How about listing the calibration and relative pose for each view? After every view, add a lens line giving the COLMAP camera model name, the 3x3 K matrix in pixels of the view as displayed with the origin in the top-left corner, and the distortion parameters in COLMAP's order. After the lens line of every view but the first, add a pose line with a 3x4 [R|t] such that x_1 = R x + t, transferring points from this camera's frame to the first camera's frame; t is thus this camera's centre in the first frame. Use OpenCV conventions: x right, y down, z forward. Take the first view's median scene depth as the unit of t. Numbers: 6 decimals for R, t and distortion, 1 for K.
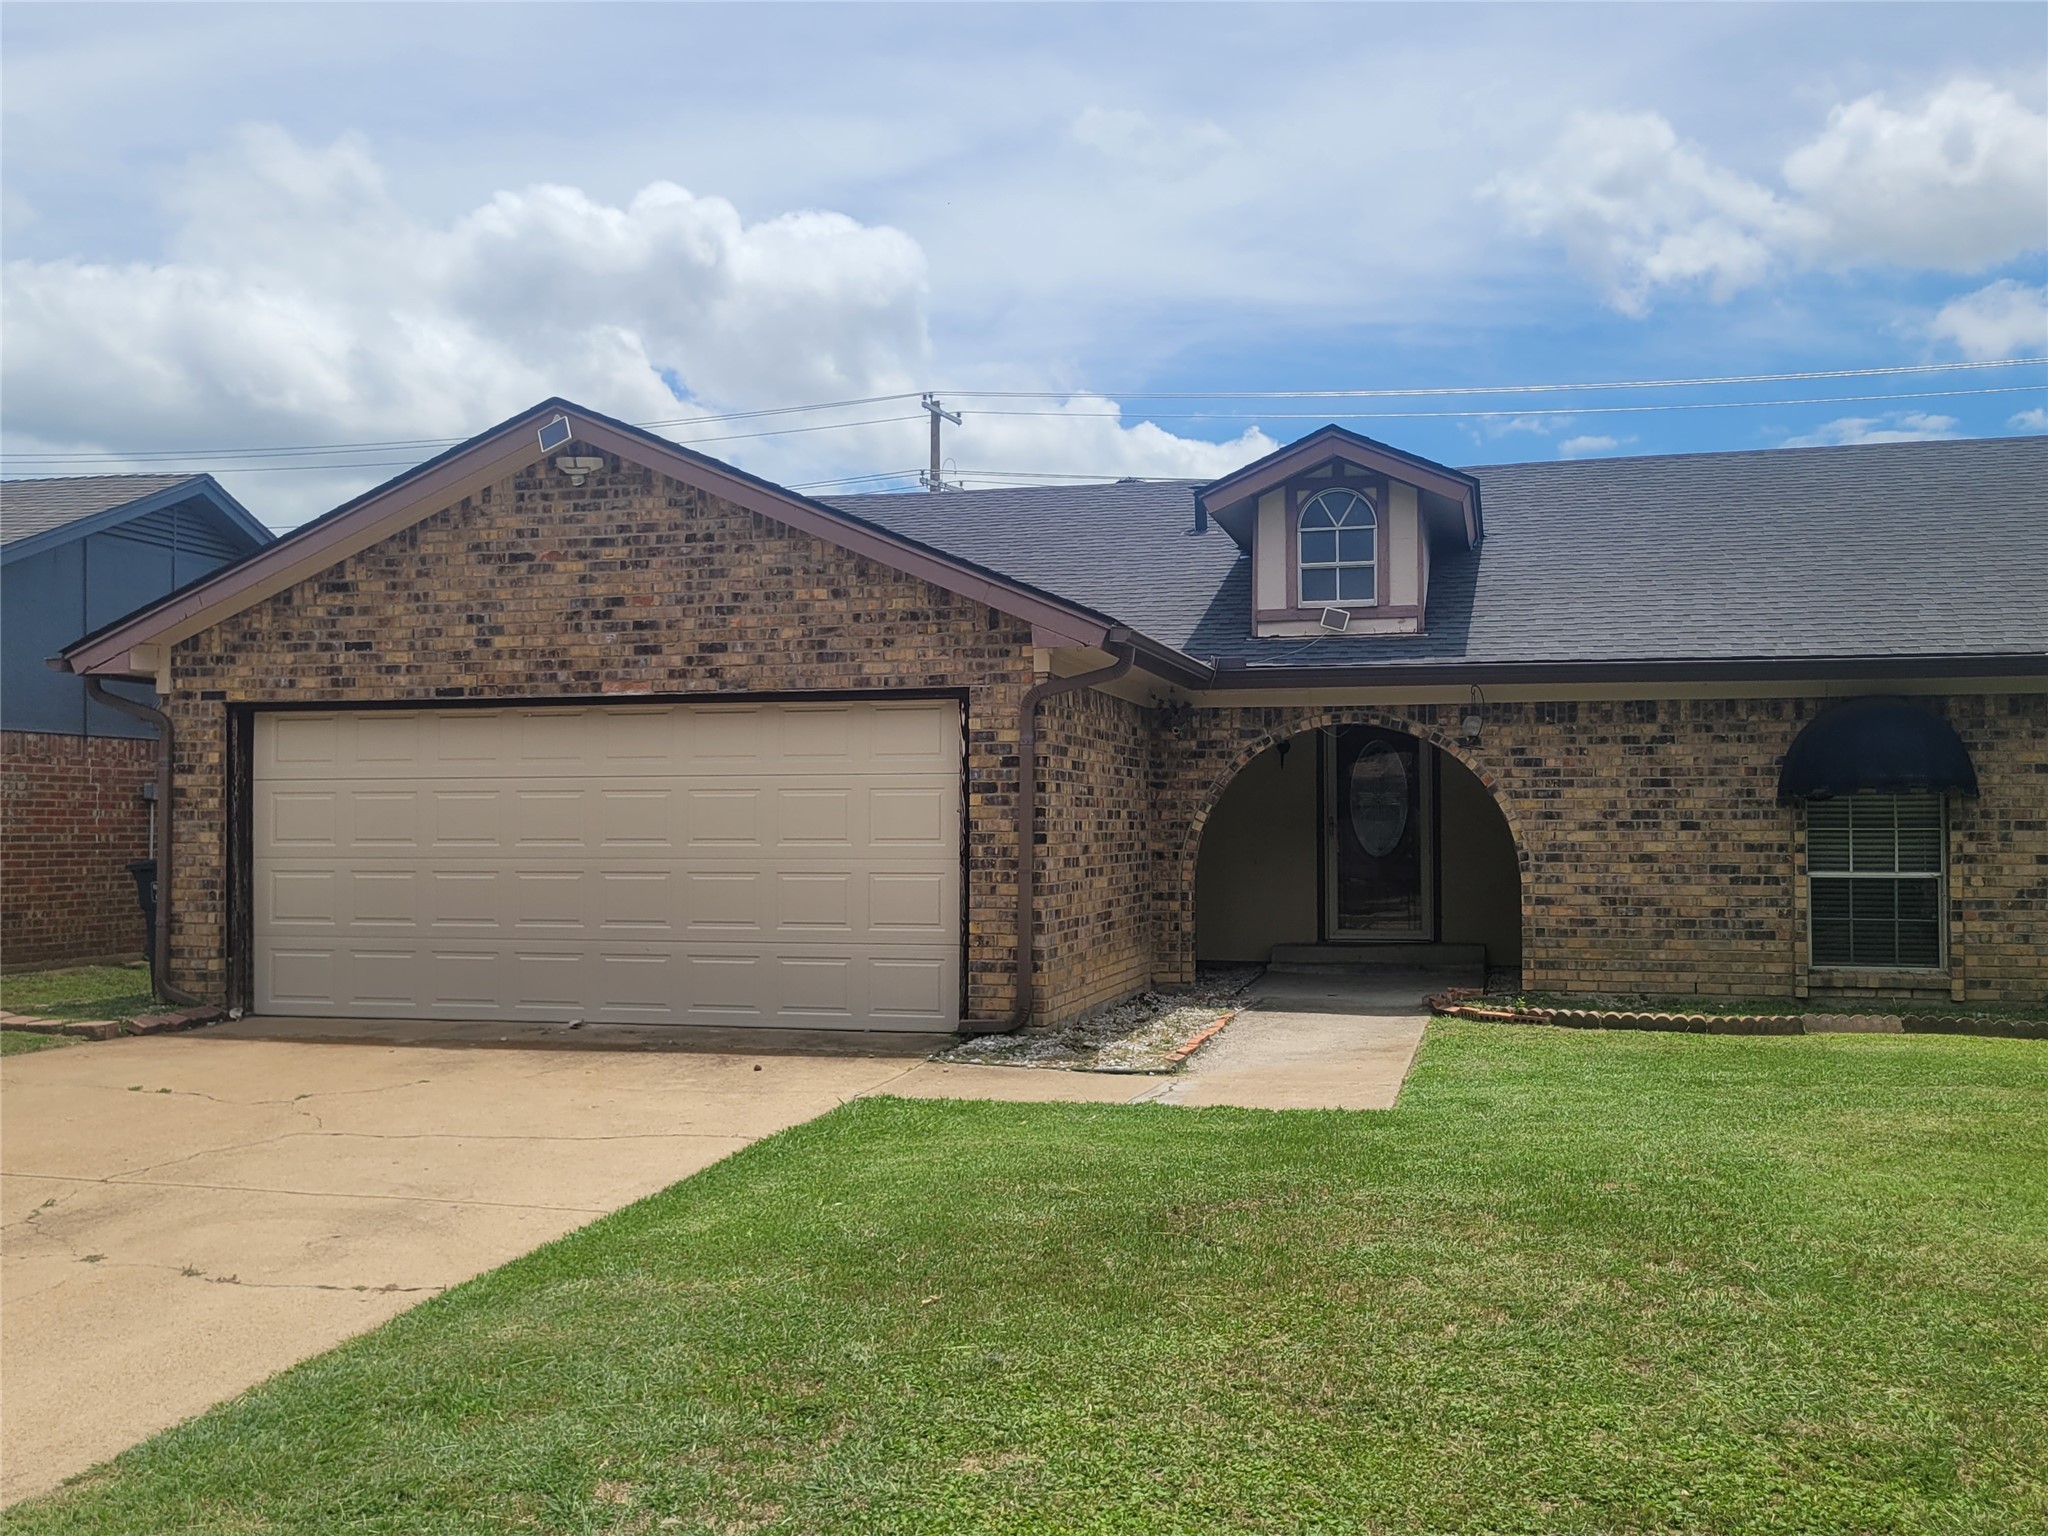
lens RADIAL K [[1915.5, 0, 993.3], [0, 1915.5, 784.0], [0, 0, 1]] dist [0.035701, 0.007593]
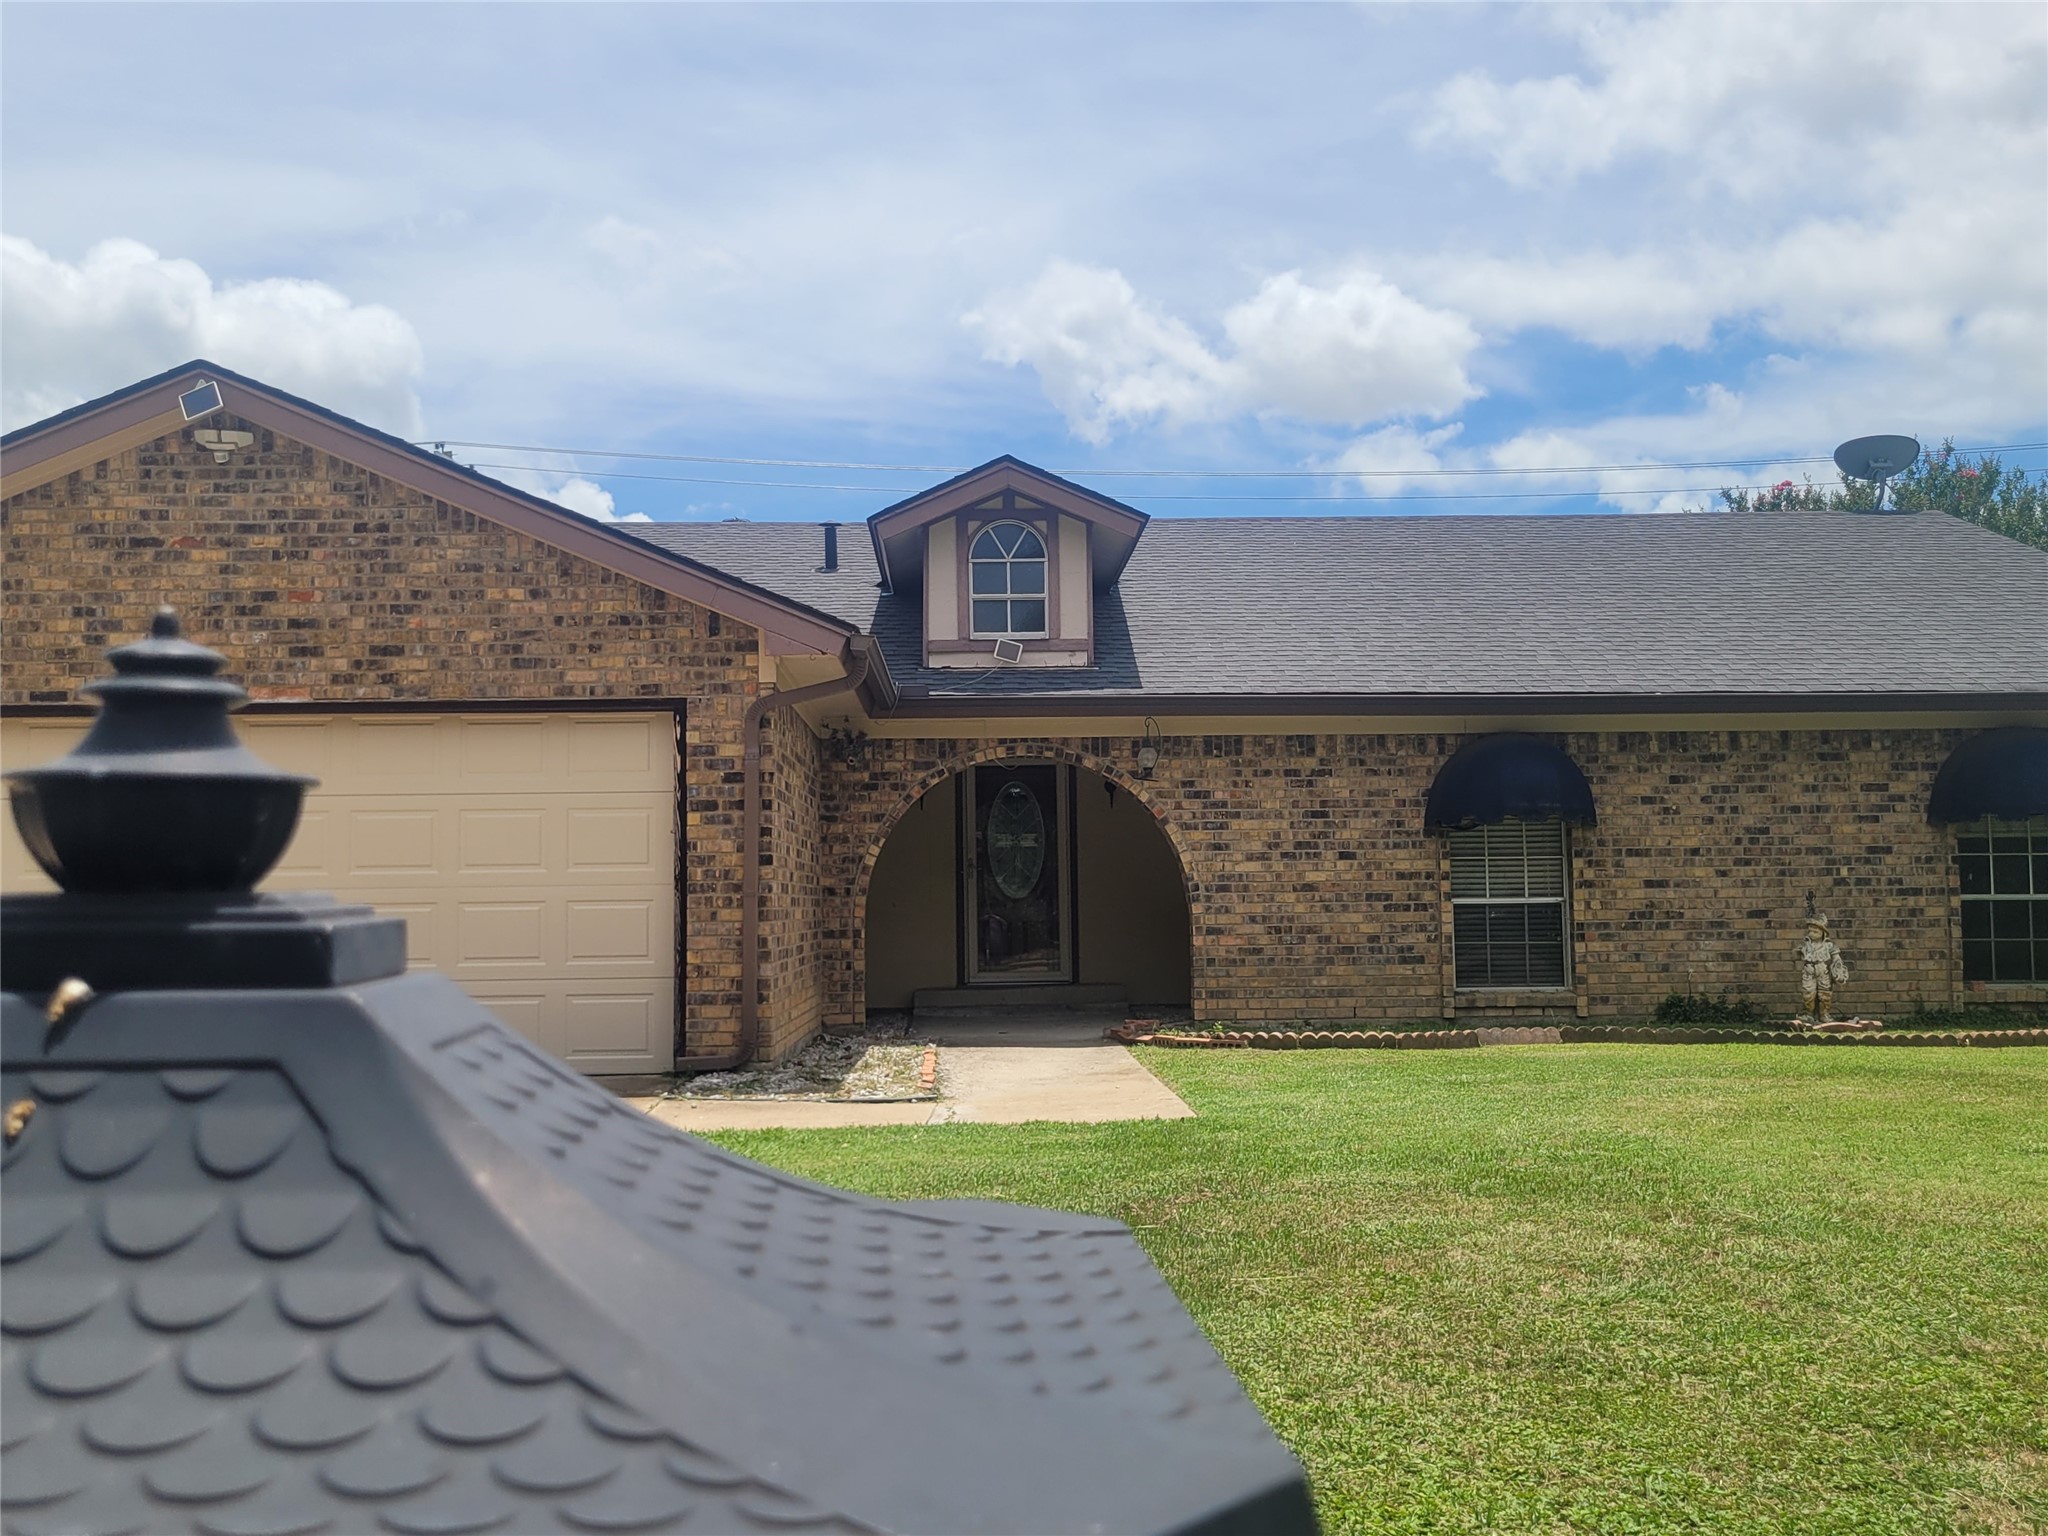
lens RADIAL K [[1918.8, 0, 1002.3], [0, 1918.8, 775.7], [0, 0, 1]] dist [0.041344, -0.011323]
pose [[0.960458, 0.009329, 0.278267, -0.106009], [0.004206, 0.998838, -0.048006, 0.027709], [-0.278392, 0.047278, 0.959303, 0.055386]]
